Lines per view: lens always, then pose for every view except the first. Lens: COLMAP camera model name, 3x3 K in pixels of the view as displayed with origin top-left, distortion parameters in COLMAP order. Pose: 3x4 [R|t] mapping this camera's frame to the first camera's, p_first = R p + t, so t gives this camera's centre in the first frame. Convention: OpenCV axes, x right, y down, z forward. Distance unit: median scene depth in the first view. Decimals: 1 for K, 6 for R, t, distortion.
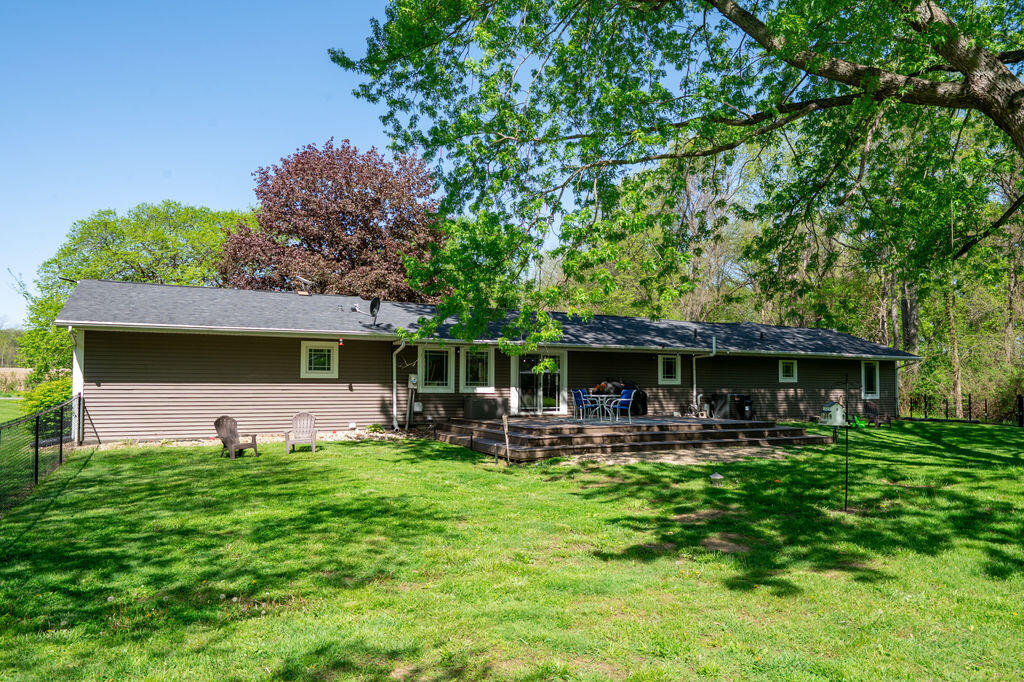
lens RADIAL K [[695.1, 0, 511.7], [0, 695.1, 336.6], [0, 0, 1]] dist [-0.002602, -0.000470]
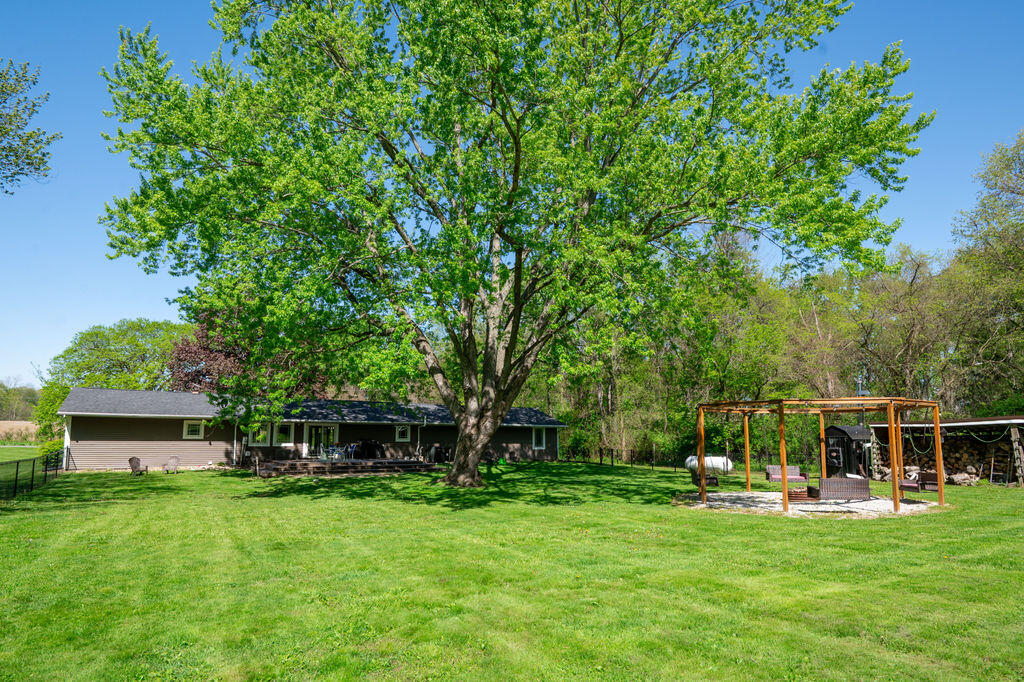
lens RADIAL K [[579.4, 0, 510.3], [0, 579.4, 348.6], [0, 0, 1]] dist [-0.018576, -0.002729]
pose [[0.996480, 0.016702, 0.082155, 0.436149], [-0.010333, 0.996950, -0.077352, -0.071111], [-0.083196, 0.076231, 0.993613, -0.659200]]
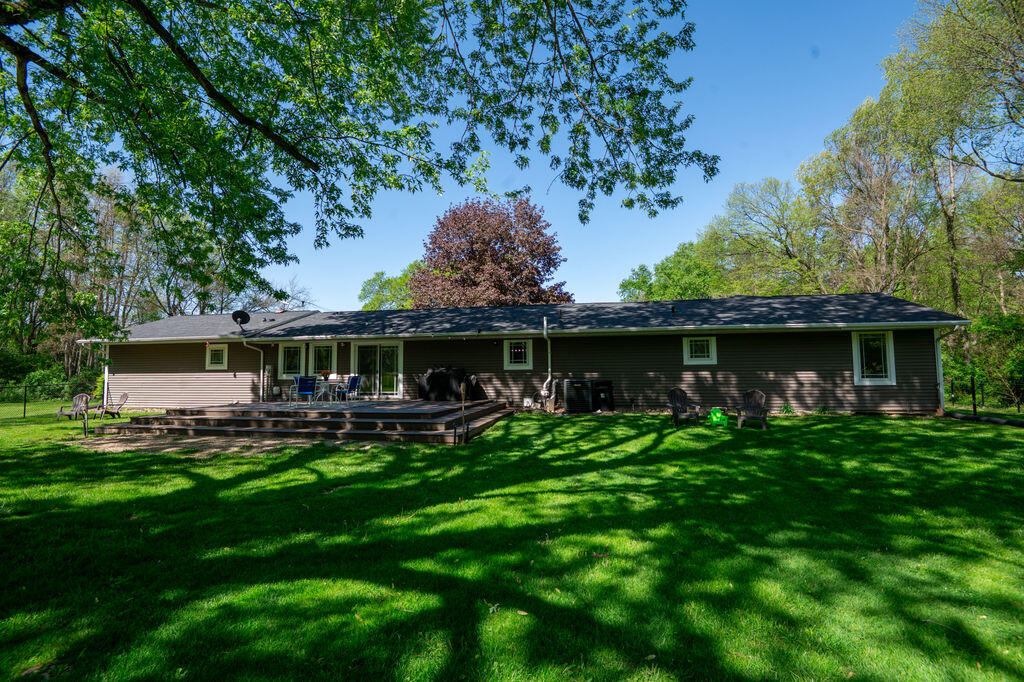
lens RADIAL K [[478.5, 0, 511.5], [0, 478.5, 343.1], [0, 0, 1]] dist [-0.000979, -0.000033]
pose [[0.776936, -0.047231, -0.627805, 0.735265], [0.056162, 0.998406, -0.005608, 0.039985], [0.627069, -0.030902, 0.778350, 0.537710]]
